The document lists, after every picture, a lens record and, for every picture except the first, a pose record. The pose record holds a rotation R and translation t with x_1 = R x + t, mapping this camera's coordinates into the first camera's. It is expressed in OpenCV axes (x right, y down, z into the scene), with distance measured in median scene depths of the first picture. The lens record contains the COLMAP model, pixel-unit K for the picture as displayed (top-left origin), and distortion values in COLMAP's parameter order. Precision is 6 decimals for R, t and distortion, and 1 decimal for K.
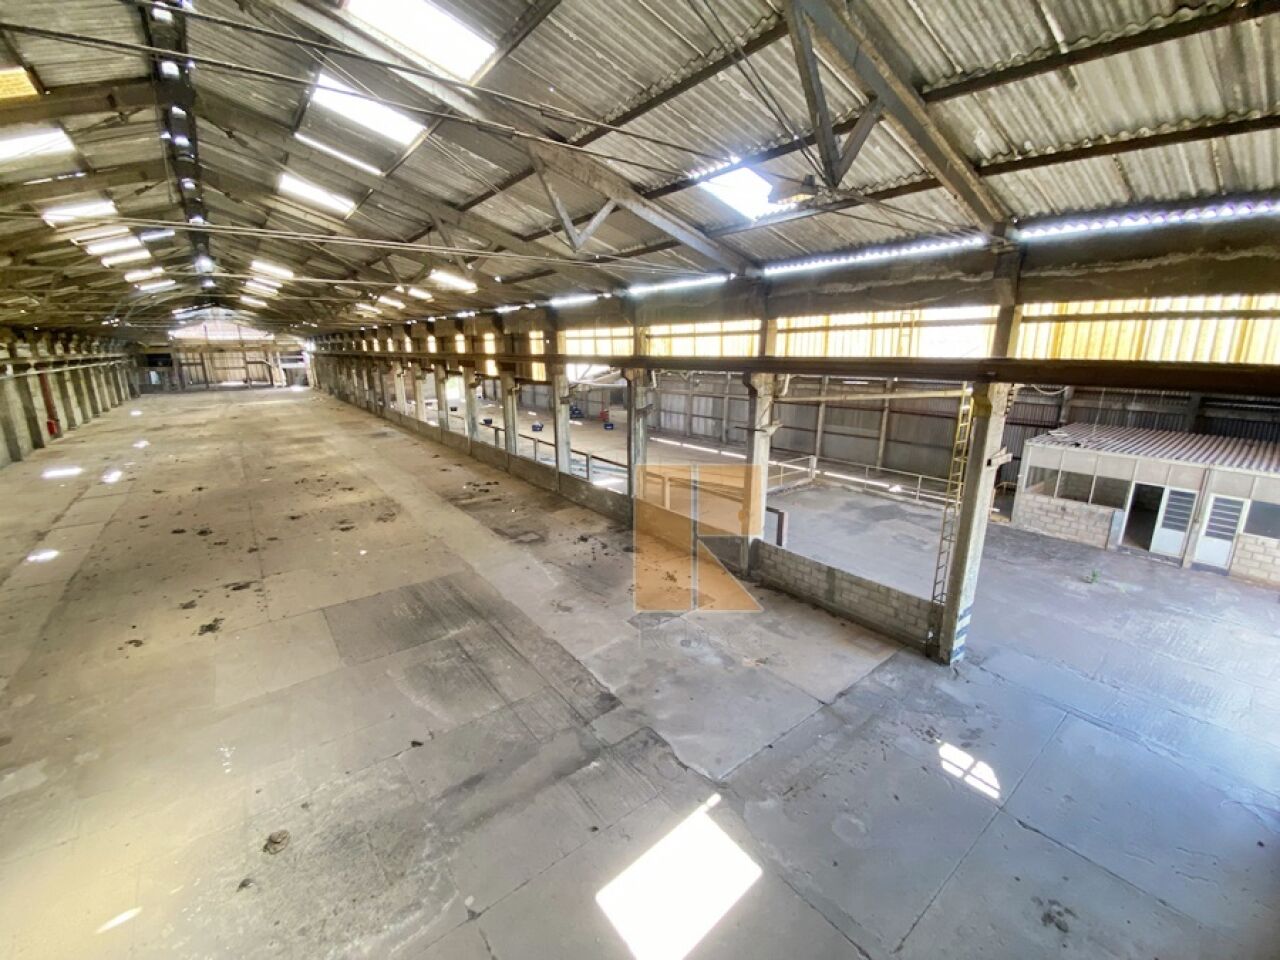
lens RADIAL K [[507.7, 0, 632.9], [0, 507.7, 478.8], [0, 0, 1]] dist [0.026710, -0.024740]
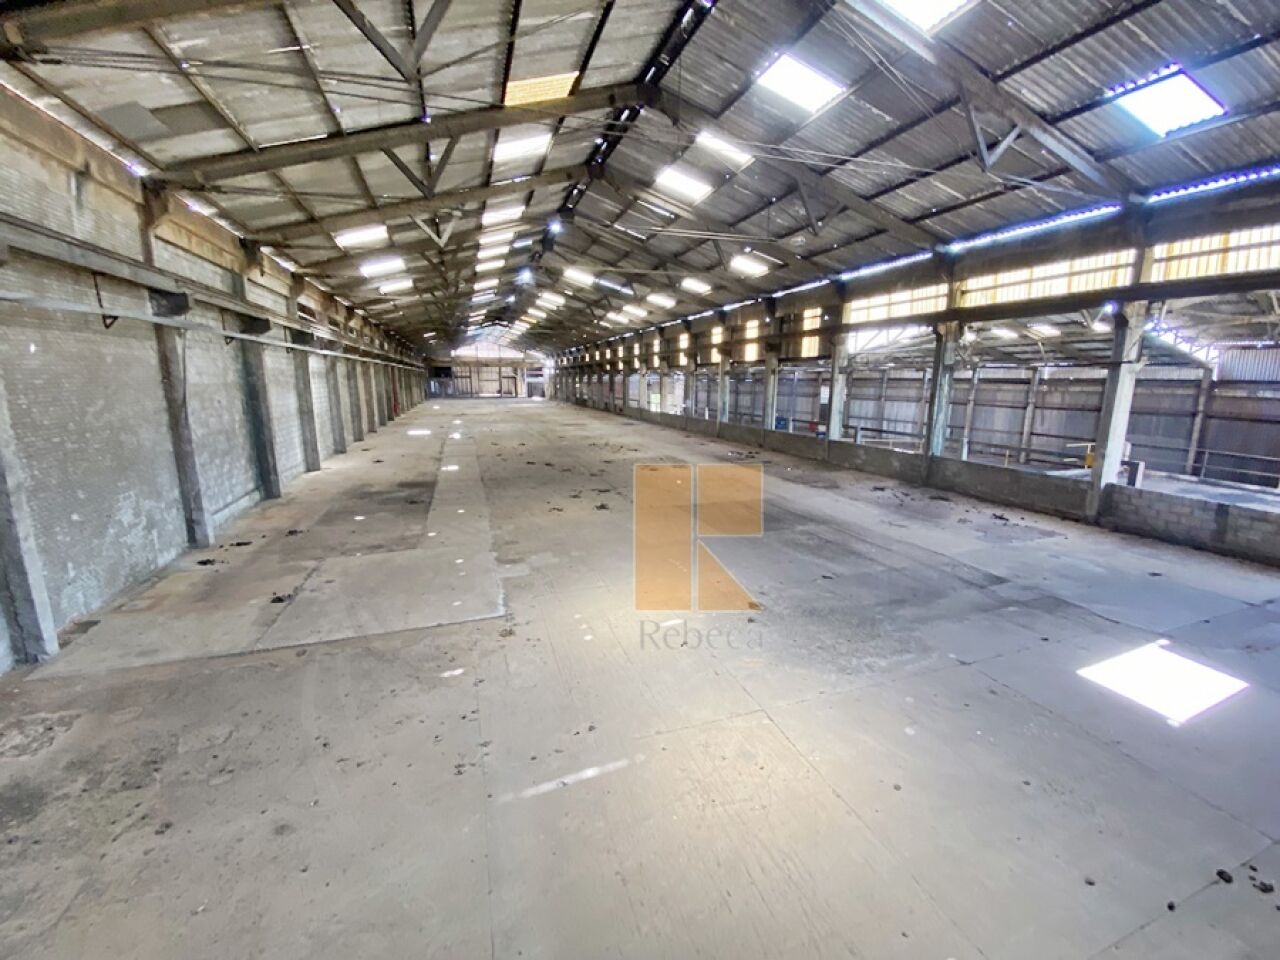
lens RADIAL K [[507.7, 0, 632.9], [0, 507.7, 478.8], [0, 0, 1]] dist [0.026710, -0.024740]
pose [[0.943970, 0.066634, -0.323236, -0.300211], [-0.084261, 0.995607, -0.040832, 0.234196], [0.319095, 0.065780, 0.945437, -0.181799]]
